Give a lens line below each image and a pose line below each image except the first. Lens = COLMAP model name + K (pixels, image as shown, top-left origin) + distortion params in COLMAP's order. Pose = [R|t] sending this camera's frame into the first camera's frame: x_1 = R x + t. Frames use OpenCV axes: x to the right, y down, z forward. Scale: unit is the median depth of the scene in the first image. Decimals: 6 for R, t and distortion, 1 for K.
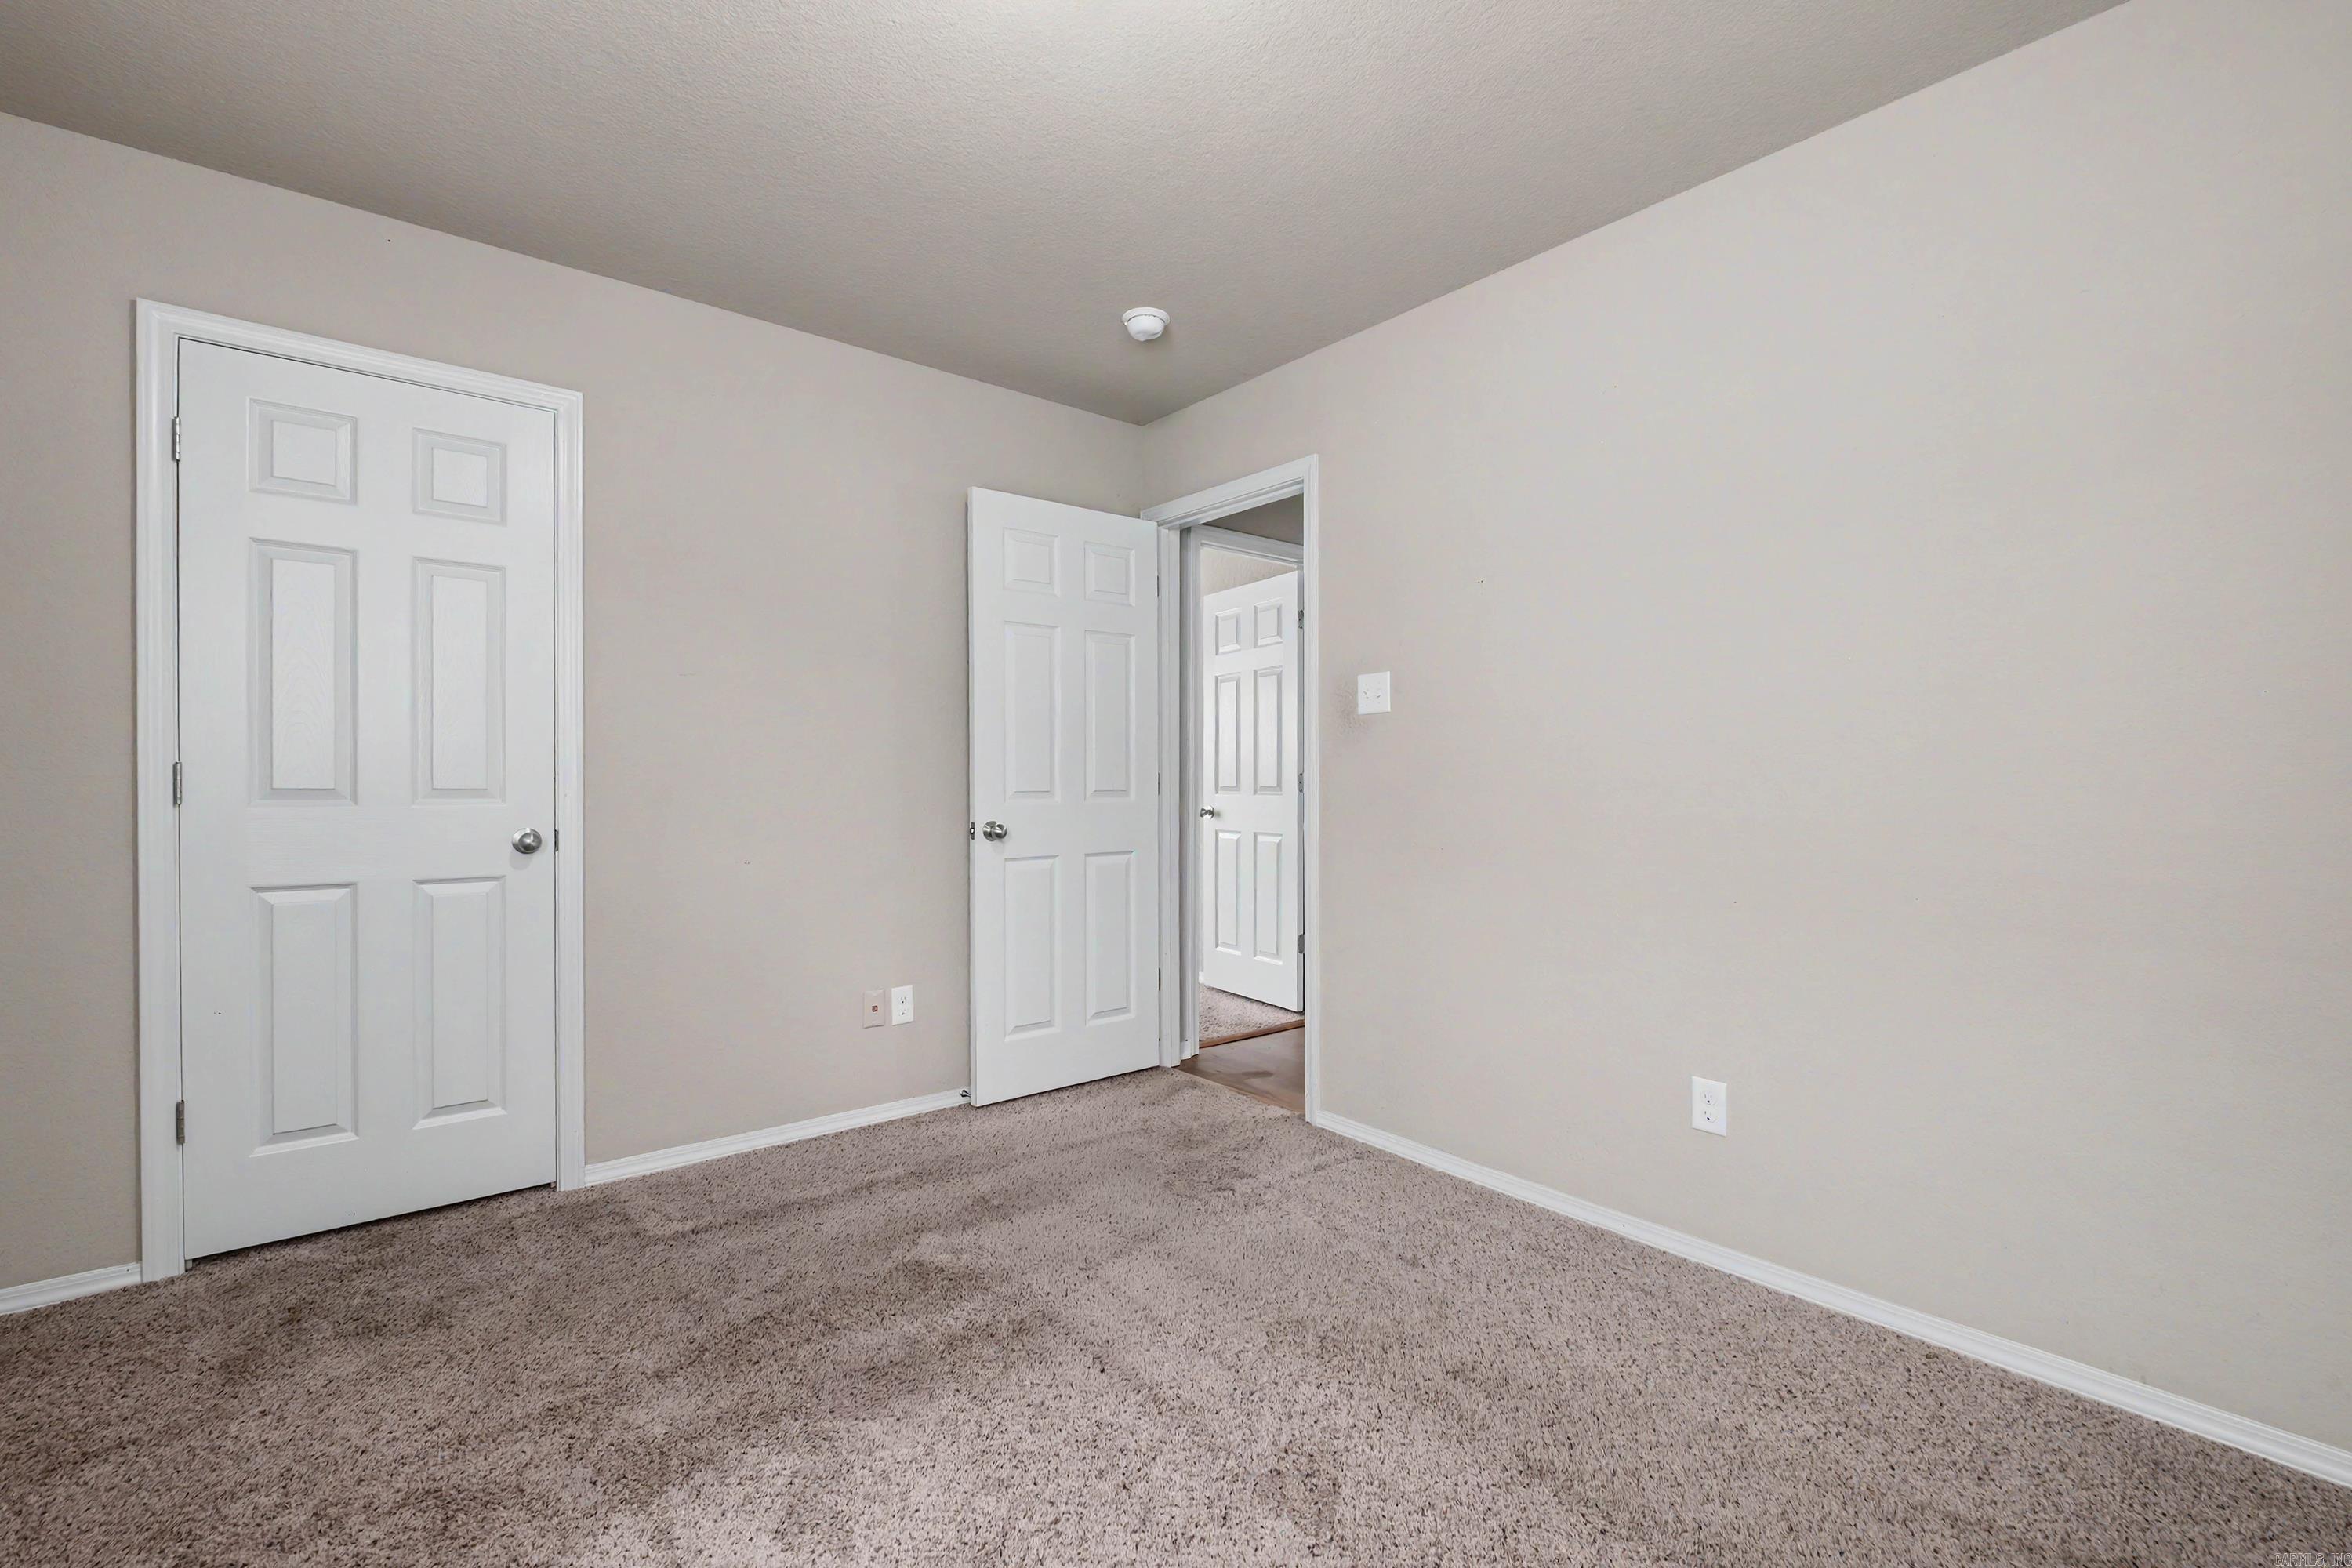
lens RADIAL K [[1015.6, 0, 1176.0], [0, 1015.6, 784.0], [0, 0, 1]] dist [0.000043, -0.000317]
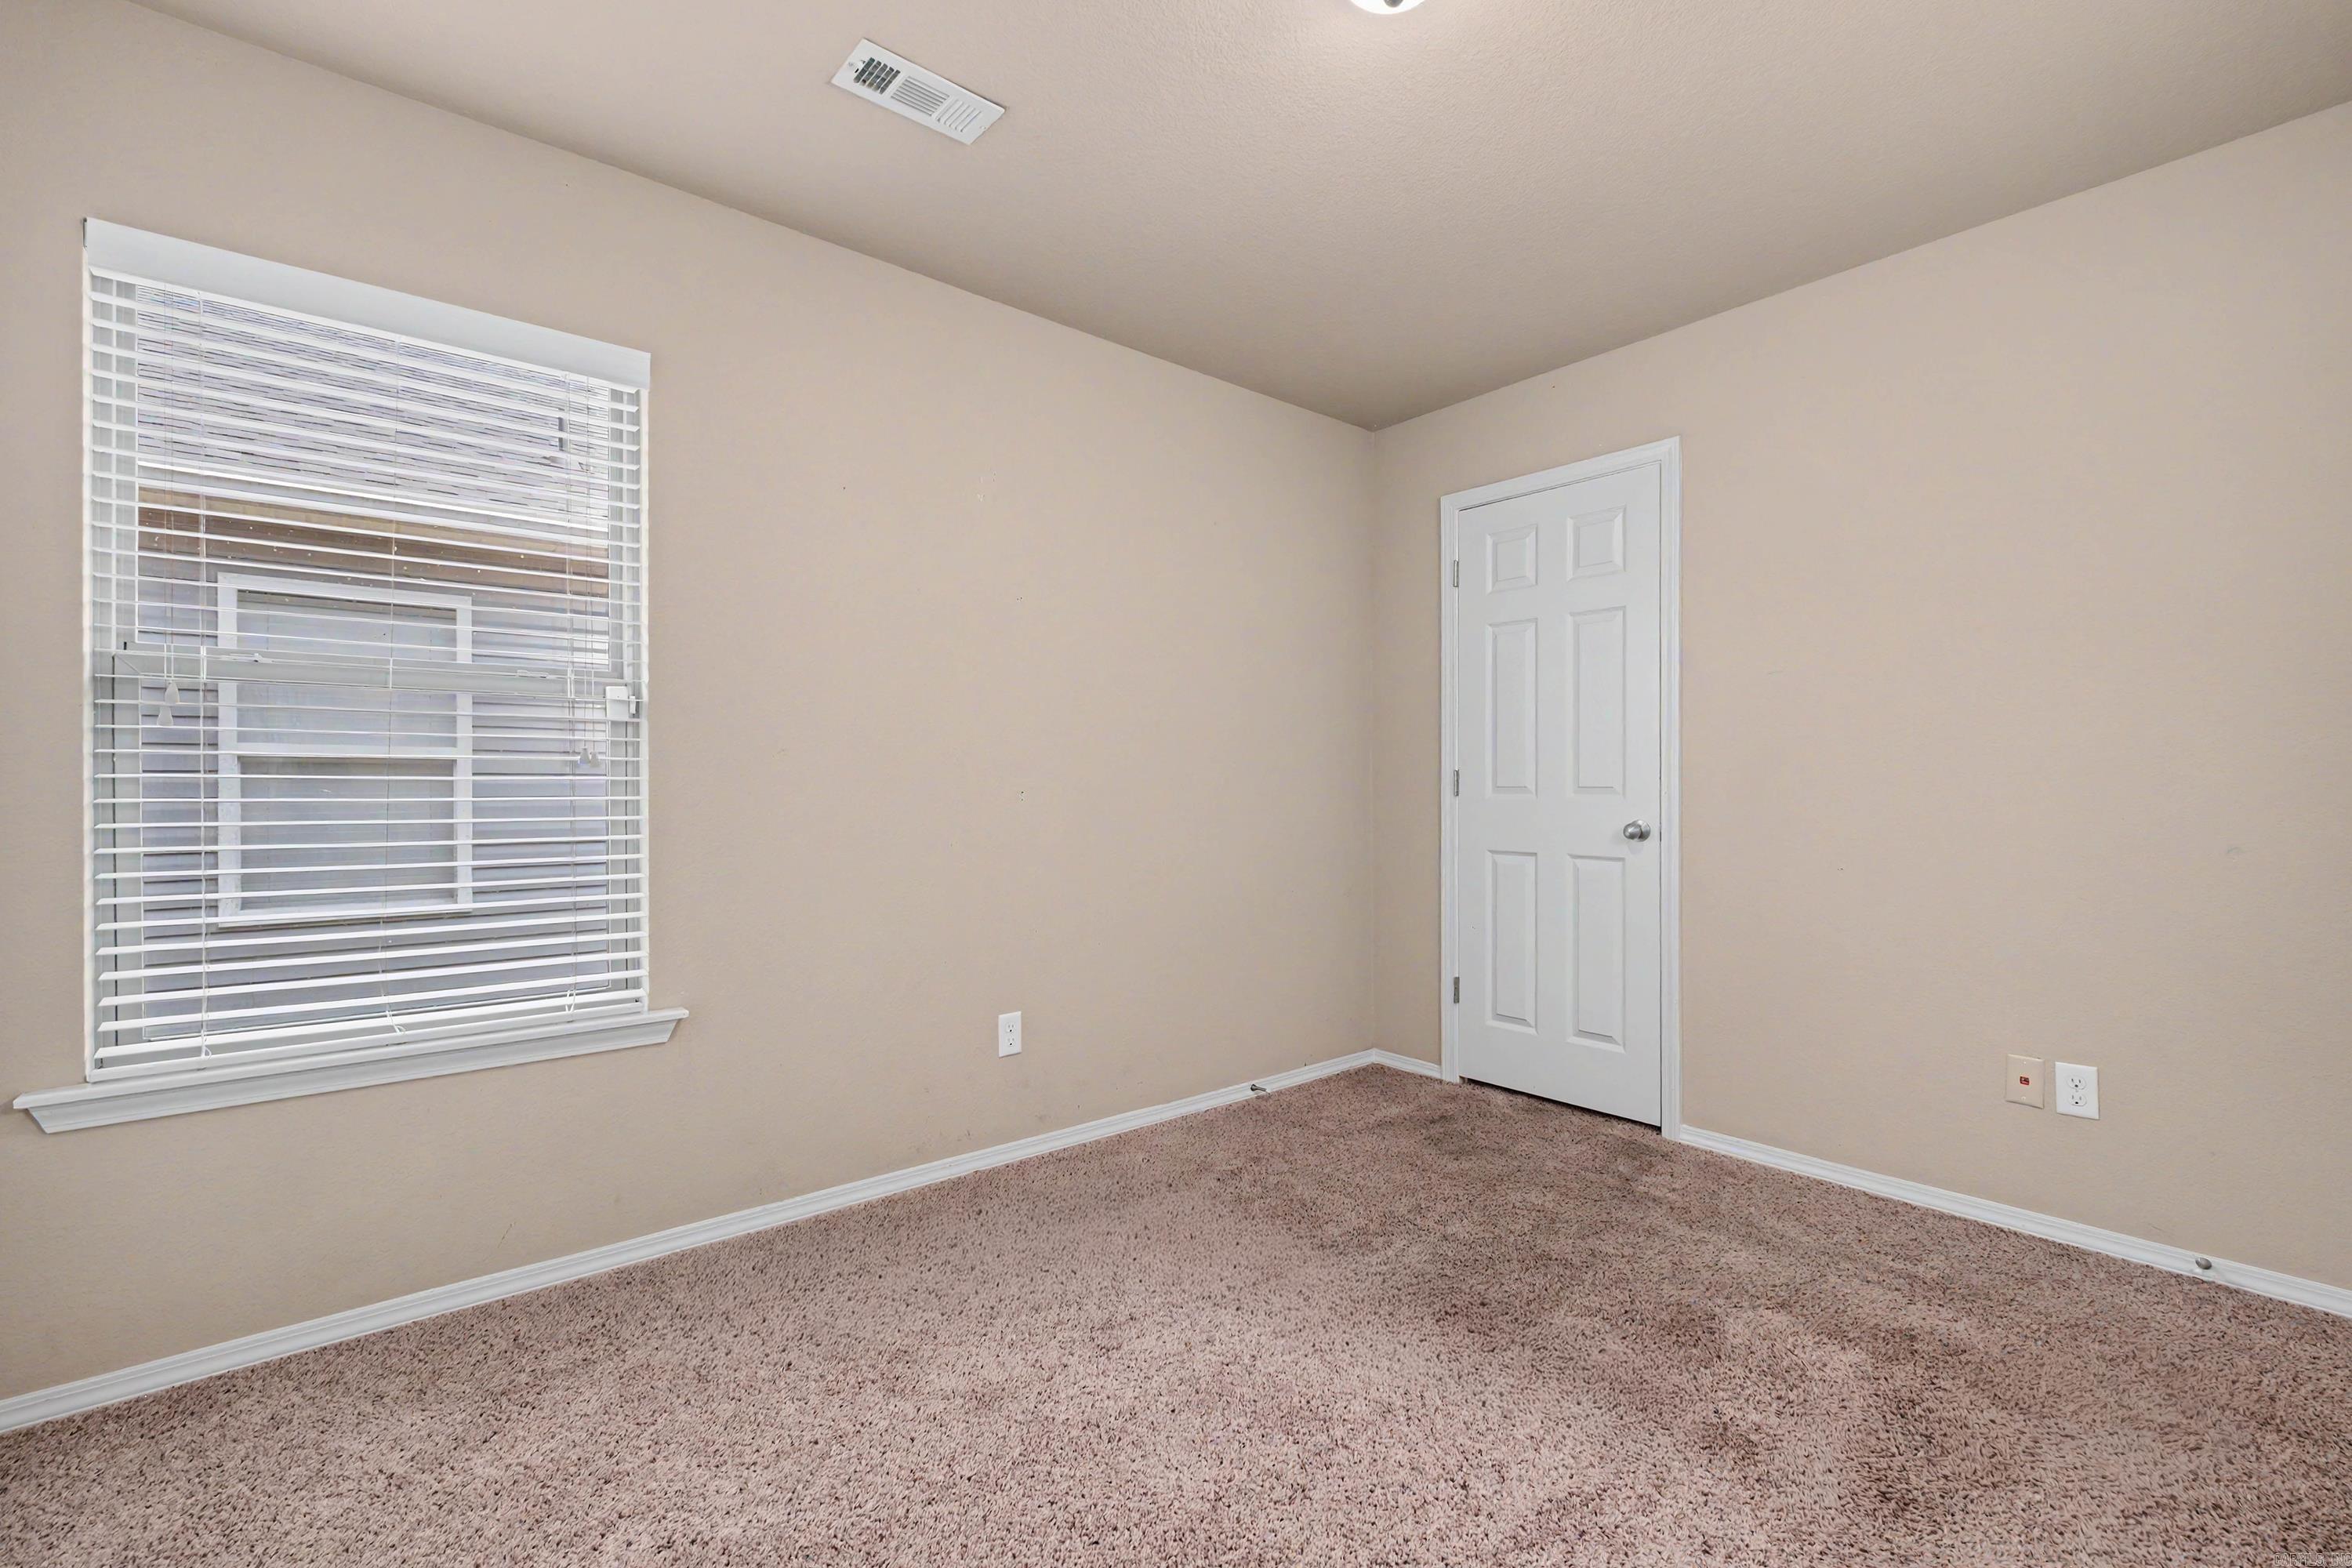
lens RADIAL K [[1051.5, 0, 1203.4], [0, 1051.5, 778.2], [0, 0, 1]] dist [-0.001285, -0.000708]
pose [[0.014174, -0.002817, -0.999896, 0.635926], [0.003569, 0.999990, -0.002766, -0.004691], [0.999893, -0.003529, 0.014184, 0.507429]]
